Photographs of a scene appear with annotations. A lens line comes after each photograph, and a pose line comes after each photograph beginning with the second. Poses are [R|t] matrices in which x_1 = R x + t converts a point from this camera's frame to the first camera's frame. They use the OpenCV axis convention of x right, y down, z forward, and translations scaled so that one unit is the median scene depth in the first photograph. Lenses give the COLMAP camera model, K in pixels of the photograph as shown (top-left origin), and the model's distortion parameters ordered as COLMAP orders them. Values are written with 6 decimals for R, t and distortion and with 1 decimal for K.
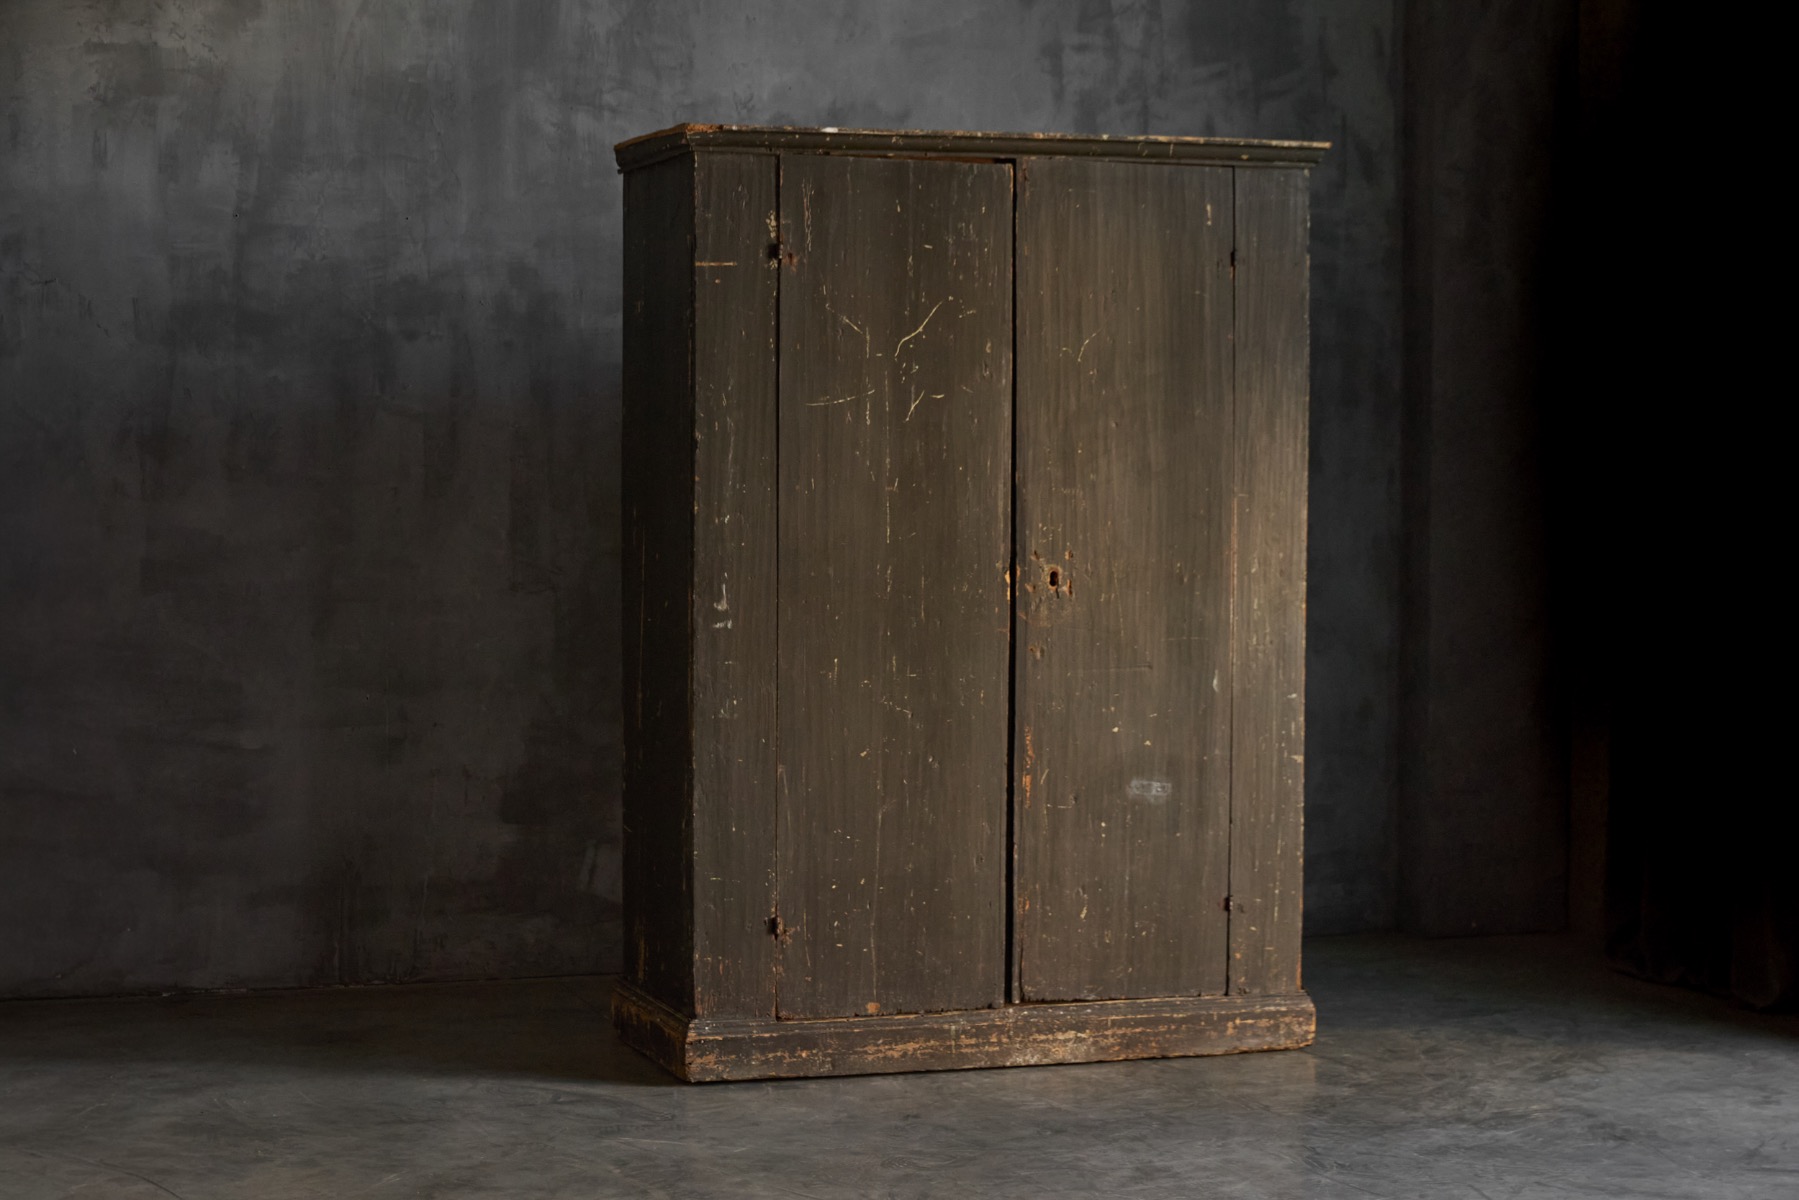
lens RADIAL K [[3383.4, 0, 953.9], [0, 3383.4, 604.7], [0, 0, 1]] dist [0.010264, 0.084957]
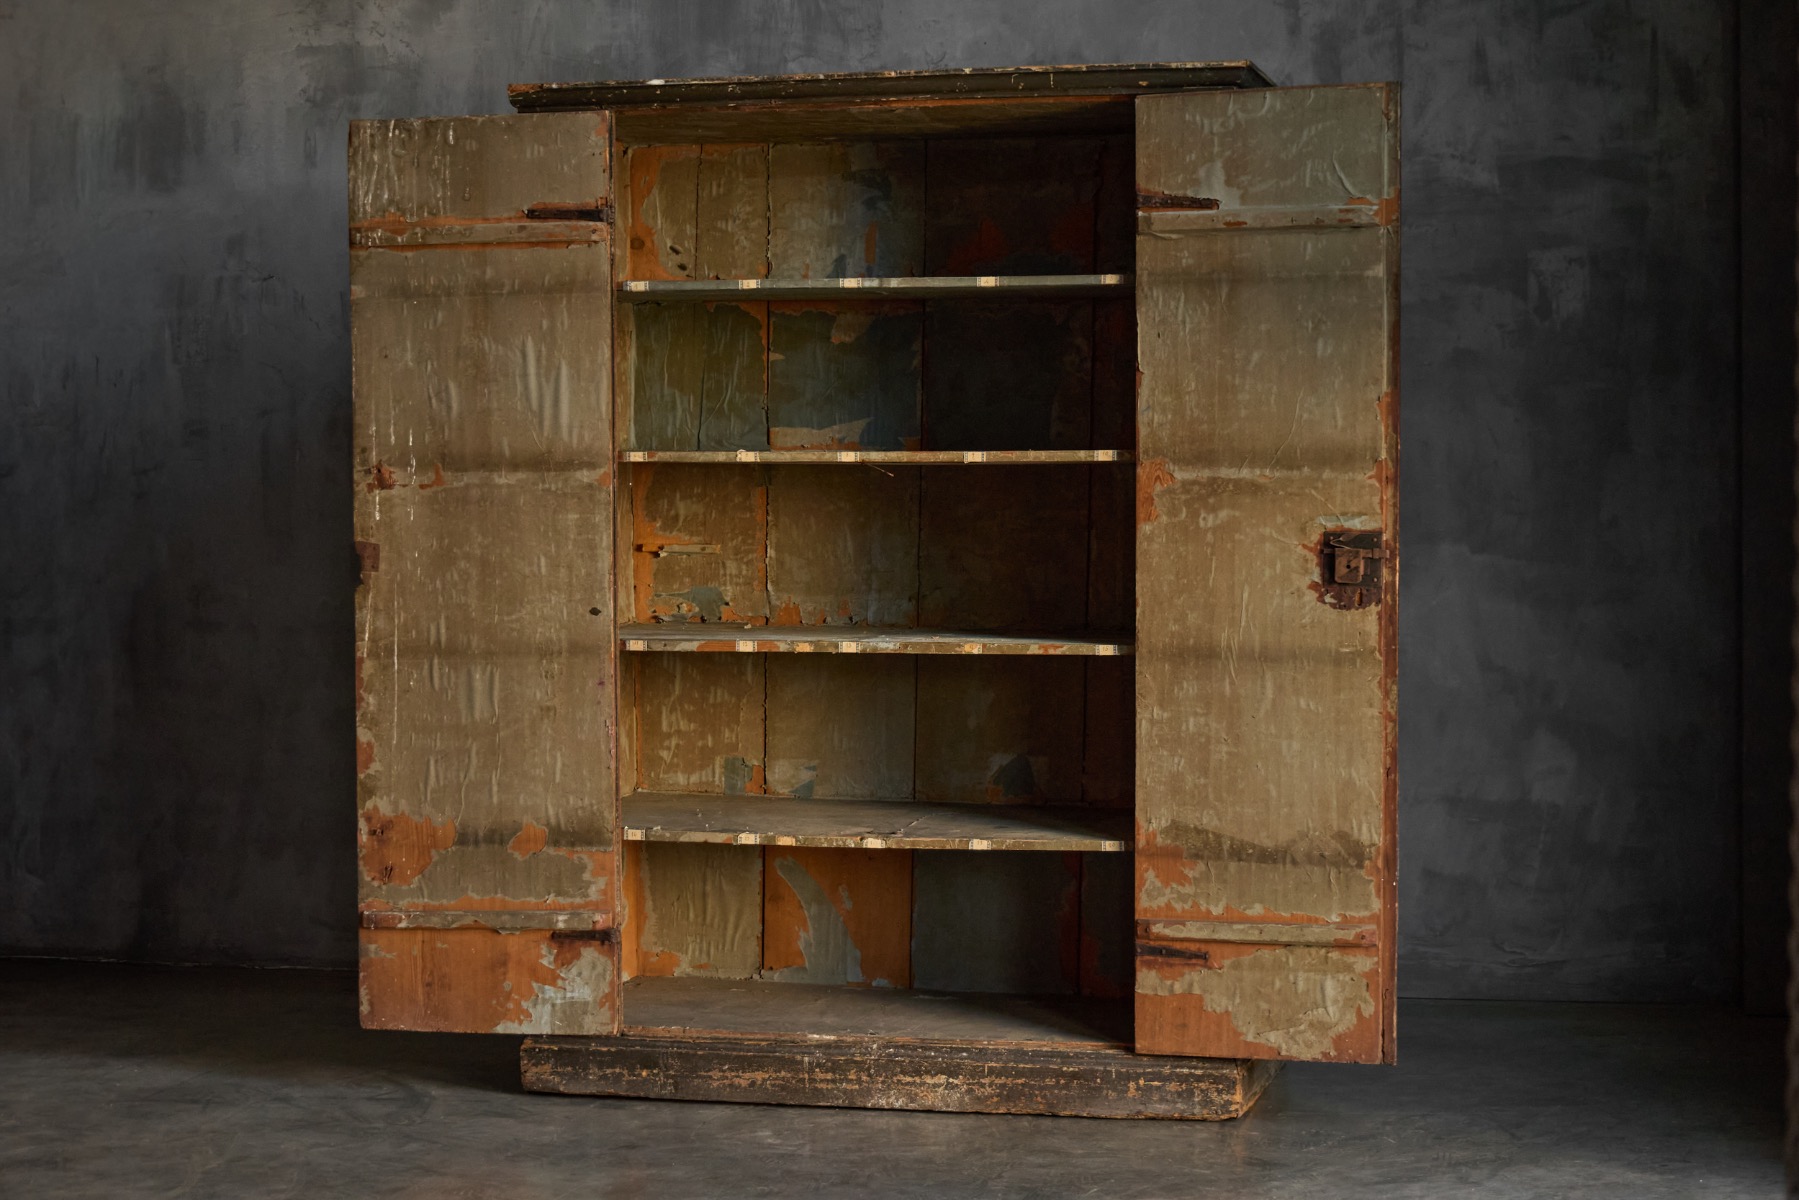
lens RADIAL K [[3383.4, 0, 953.9], [0, 3383.4, 604.7], [0, 0, 1]] dist [0.010264, 0.084957]
pose [[0.855843, 0.014748, -0.517026, 0.498342], [-0.017980, 0.999838, -0.001241, 0.003045], [0.516924, 0.010358, 0.855969, 0.237531]]
